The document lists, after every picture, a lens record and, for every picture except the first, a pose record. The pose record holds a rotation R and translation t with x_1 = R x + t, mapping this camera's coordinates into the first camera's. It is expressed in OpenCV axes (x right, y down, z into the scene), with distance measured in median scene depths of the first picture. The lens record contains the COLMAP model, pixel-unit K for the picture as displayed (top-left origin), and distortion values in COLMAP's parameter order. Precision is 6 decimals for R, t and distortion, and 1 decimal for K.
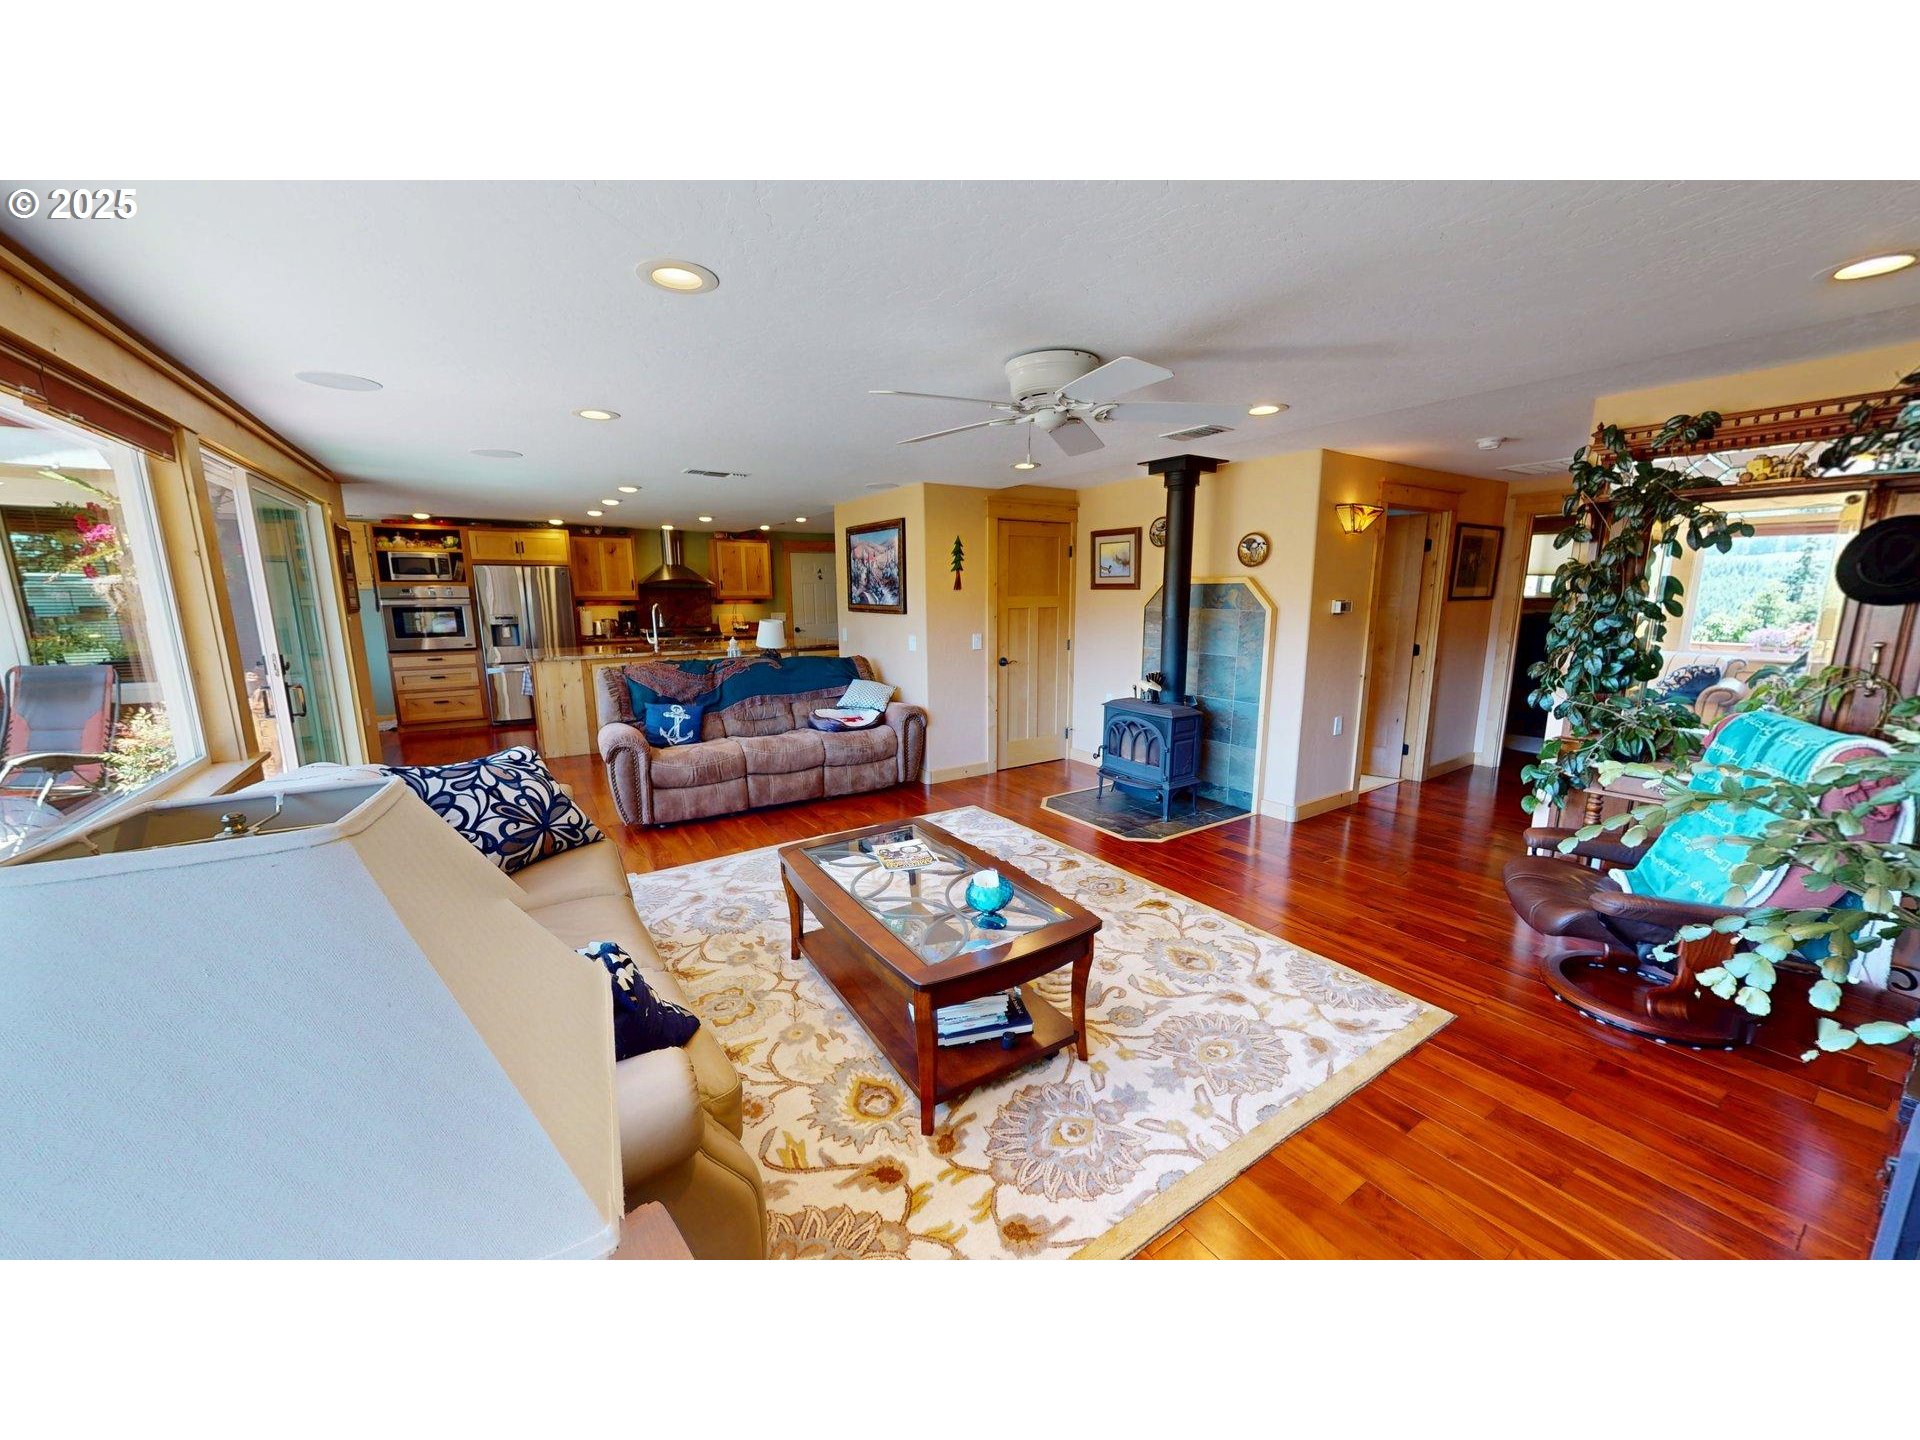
lens RADIAL K [[703.3, 0, 959.6], [0, 703.3, 722.5], [0, 0, 1]] dist [0.000428, -0.000234]
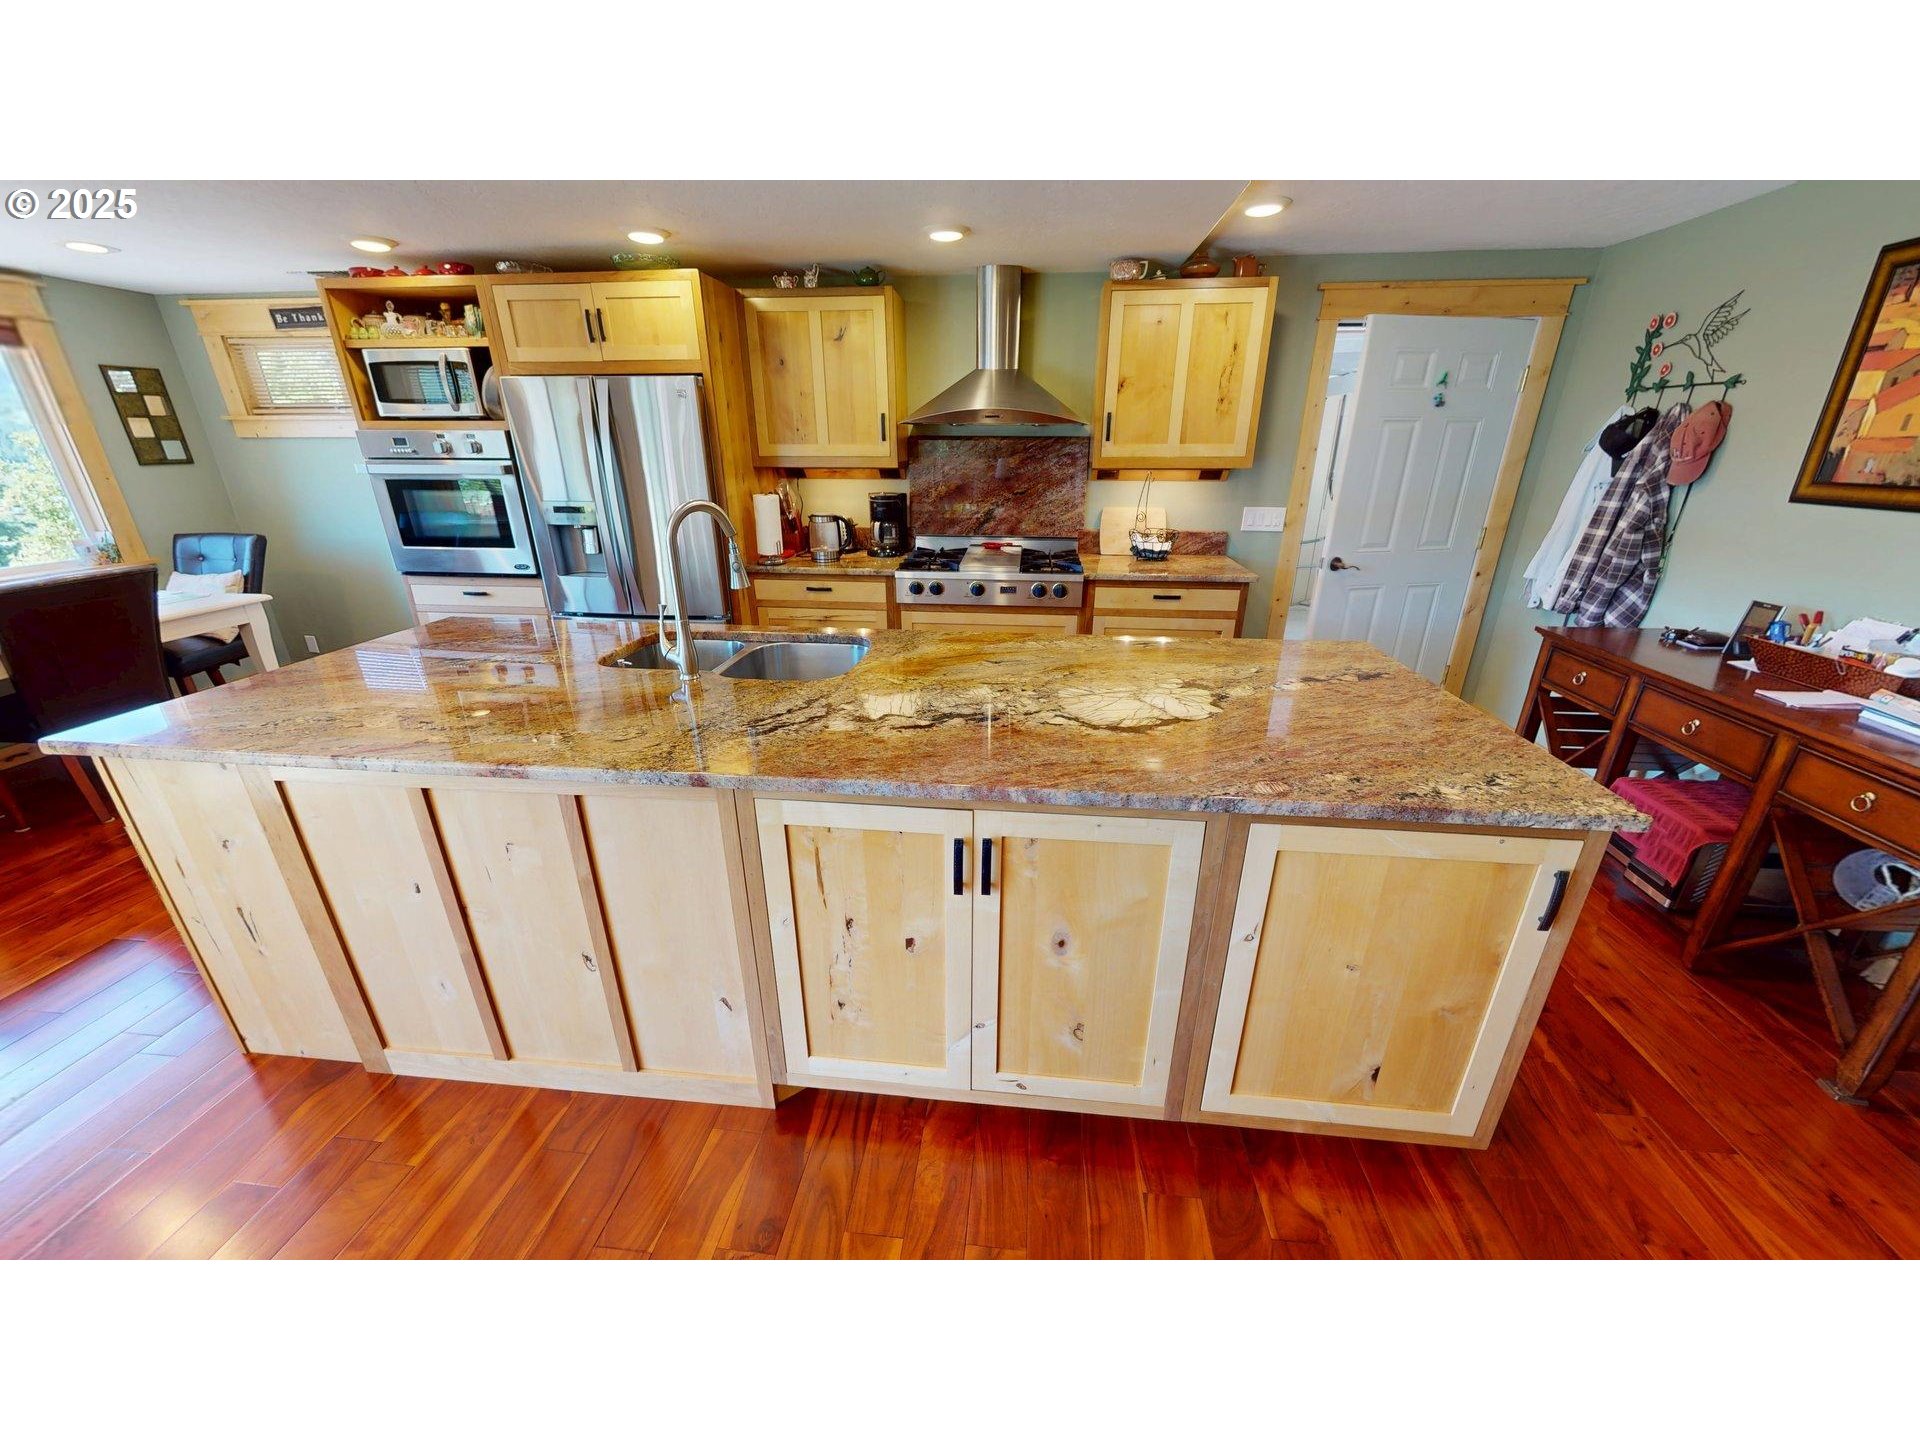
lens RADIAL K [[698.4, 0, 966.8], [0, 698.4, 721.8], [0, 0, 1]] dist [0.001312, 0.000077]
pose [[0.767341, 0.241106, -0.594185, -0.392684], [-0.120514, 0.964332, 0.235669, -0.335530], [0.629813, -0.109231, 0.769028, 1.773916]]
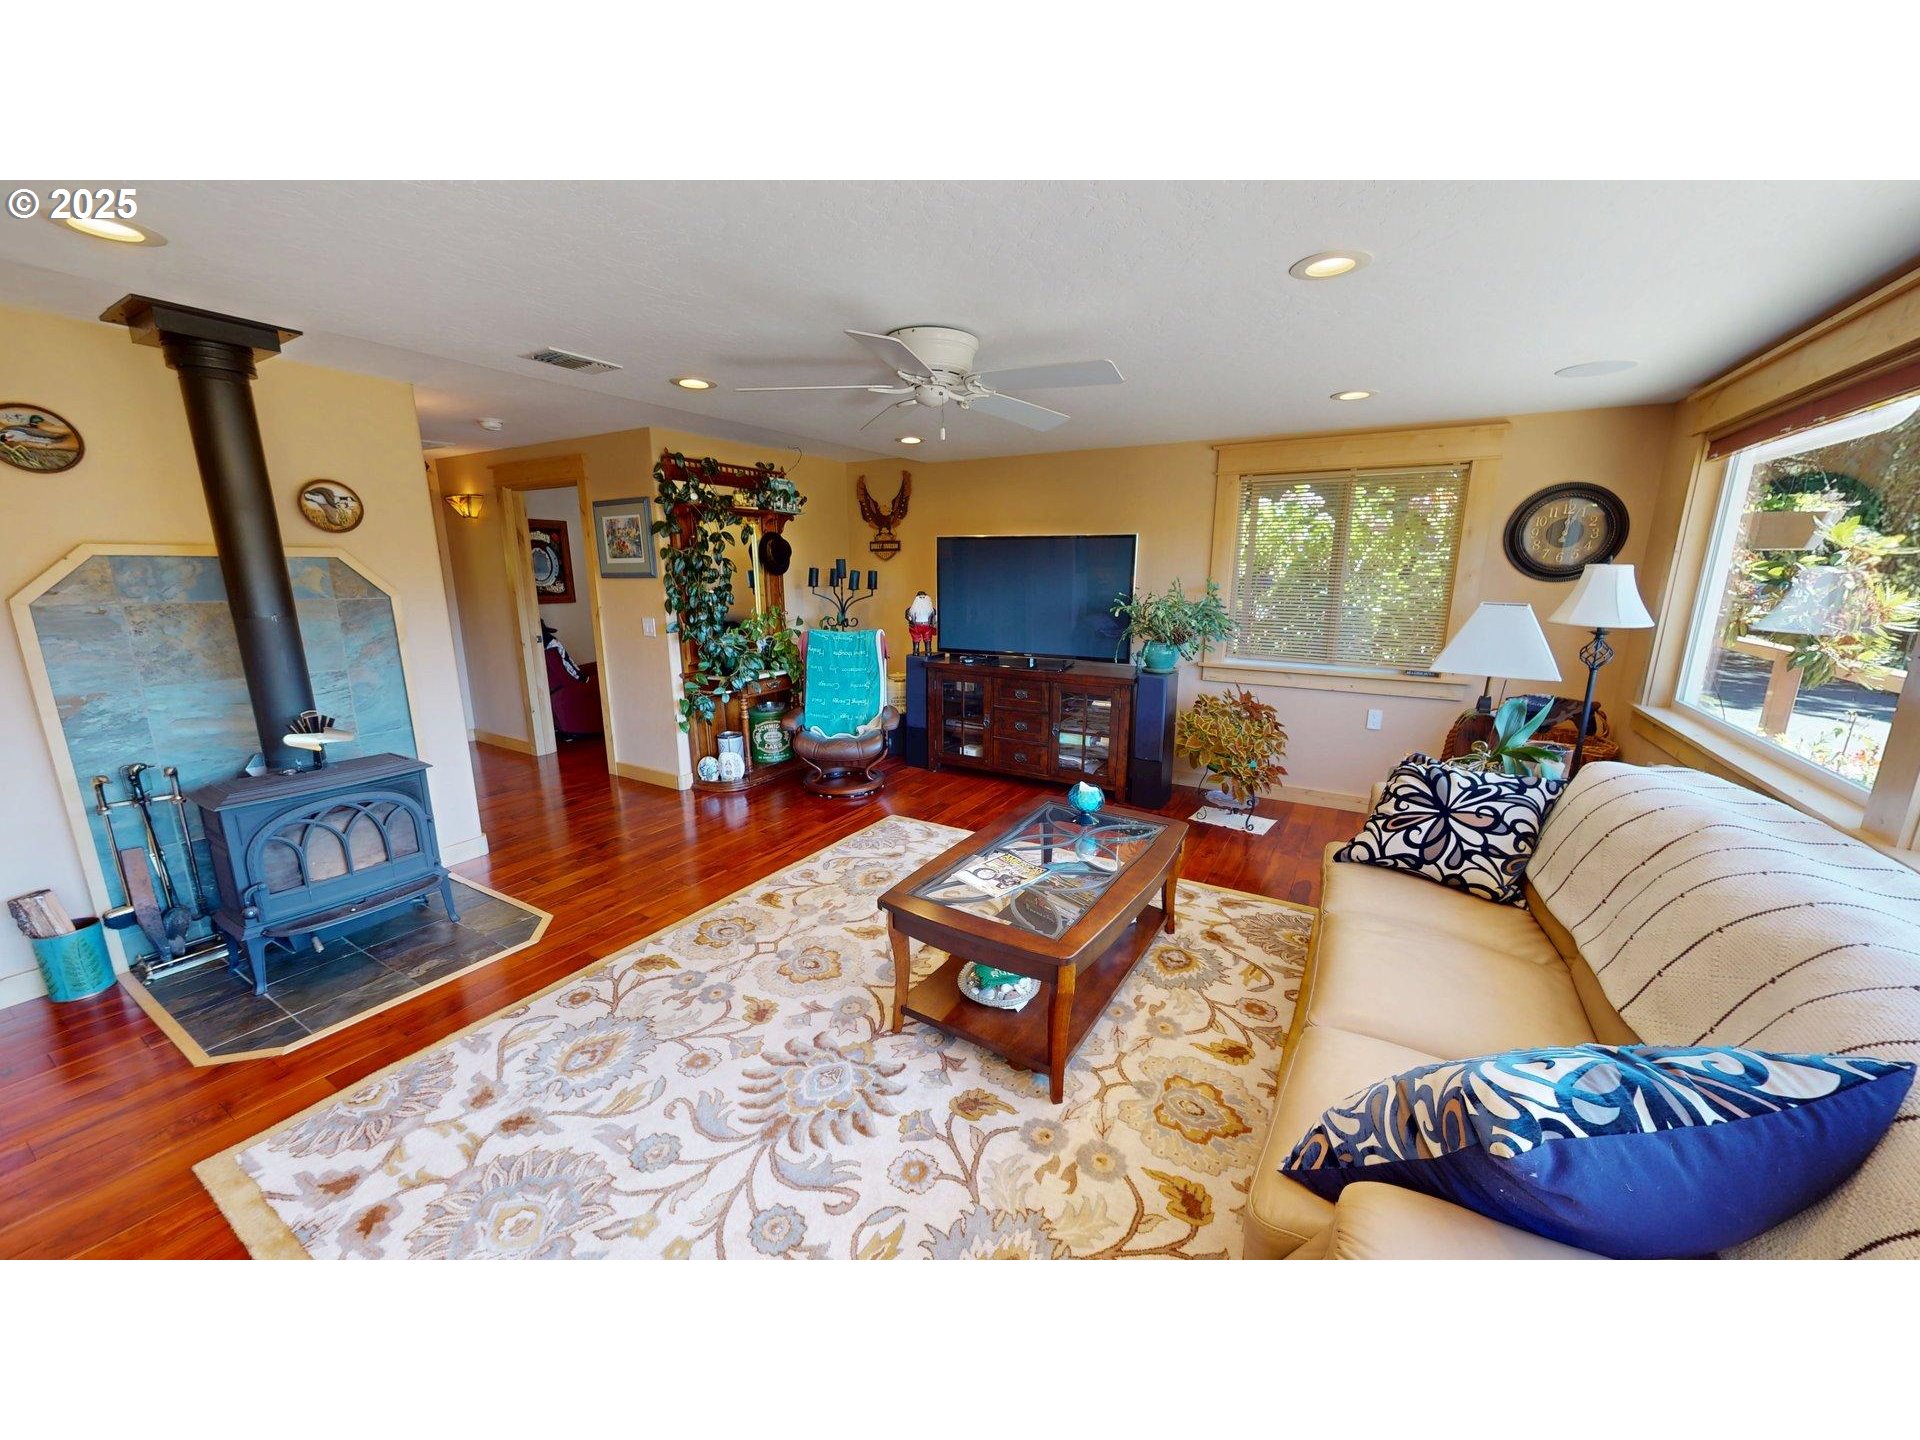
lens RADIAL K [[703.3, 0, 959.6], [0, 703.3, 722.5], [0, 0, 1]] dist [0.000428, -0.000234]
pose [[-0.435669, -0.194500, 0.878841, -0.593406], [0.164754, 0.942648, 0.290295, -0.191643], [-0.884900, 0.271265, -0.378638, 1.013253]]
